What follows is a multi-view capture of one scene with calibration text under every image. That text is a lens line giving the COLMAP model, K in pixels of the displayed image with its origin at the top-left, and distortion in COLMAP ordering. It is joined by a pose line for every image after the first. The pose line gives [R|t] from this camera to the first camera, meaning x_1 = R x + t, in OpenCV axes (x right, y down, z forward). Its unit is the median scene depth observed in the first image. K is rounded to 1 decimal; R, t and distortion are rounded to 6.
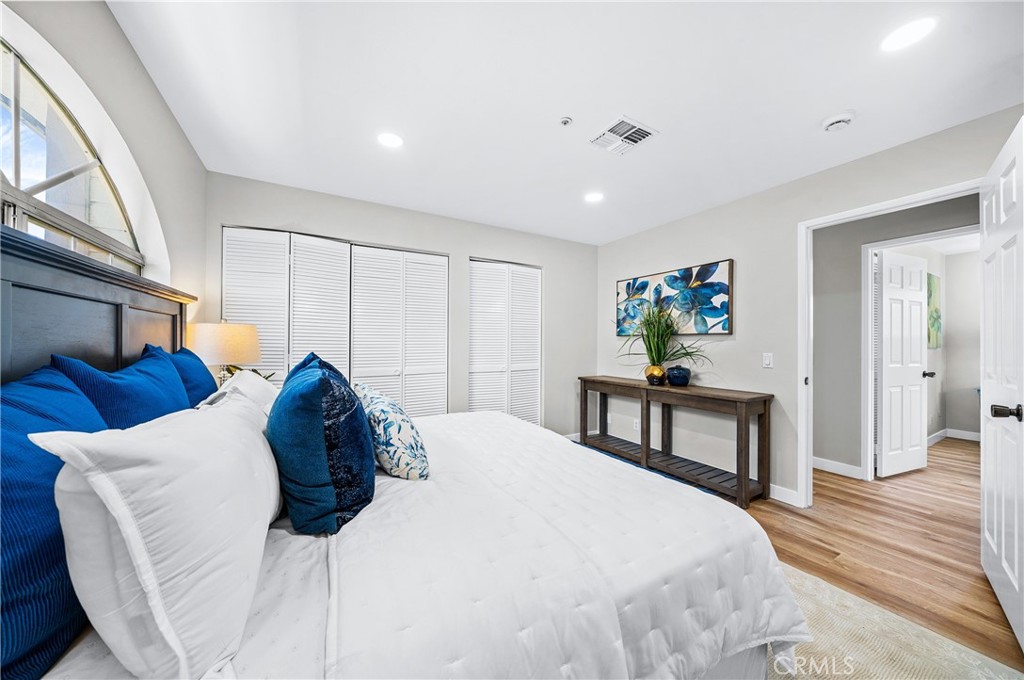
lens RADIAL K [[351.2, 0, 514.5], [0, 351.2, 342.9], [0, 0, 1]] dist [-0.009124, 0.001614]
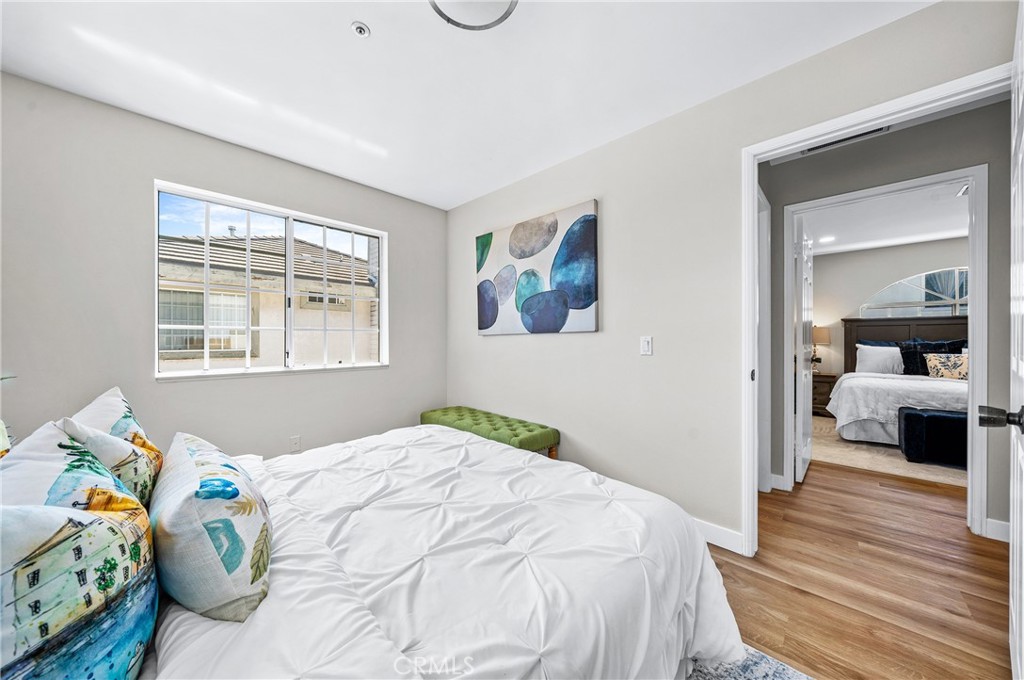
lens RADIAL K [[351.2, 0, 505.6], [0, 351.2, 340.8], [0, 0, 1]] dist [-0.009124, 0.001614]
pose [[-0.965497, -0.006705, -0.260330, 1.599397], [-0.005380, 0.999969, -0.005799, 0.039874], [0.260360, -0.004198, -0.965502, 1.144664]]
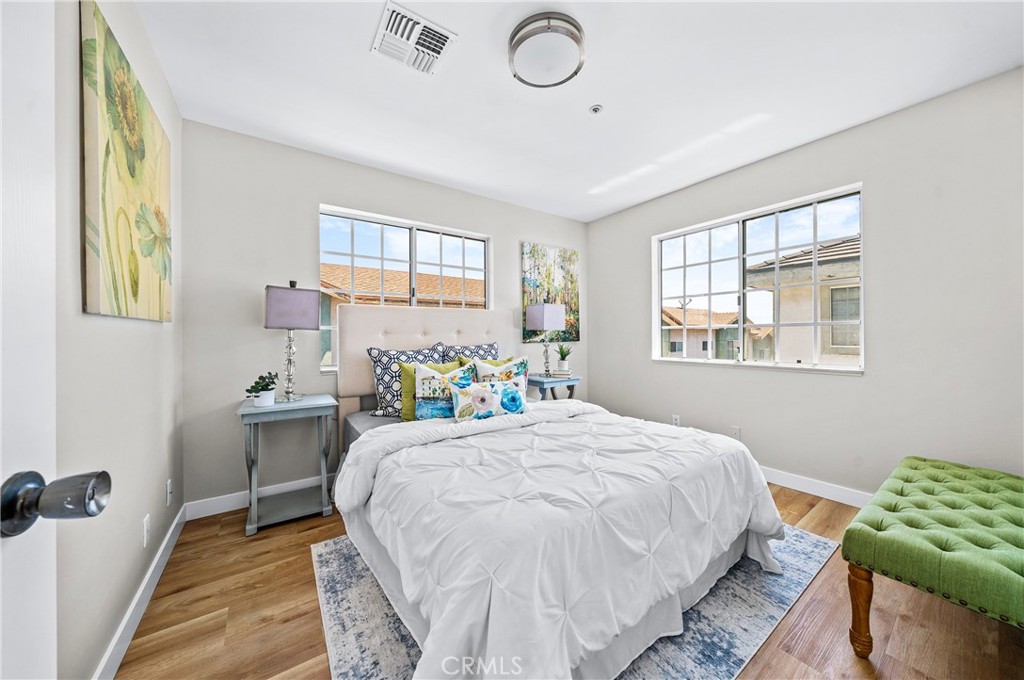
lens RADIAL K [[351.2, 0, 512.8], [0, 351.2, 336.3], [0, 0, 1]] dist [-0.009124, 0.001614]
pose [[-0.078864, -0.006948, 0.996861, 1.074527], [-0.005071, 0.999966, 0.006569, 0.034612], [-0.996873, -0.004537, -0.078896, 0.864736]]
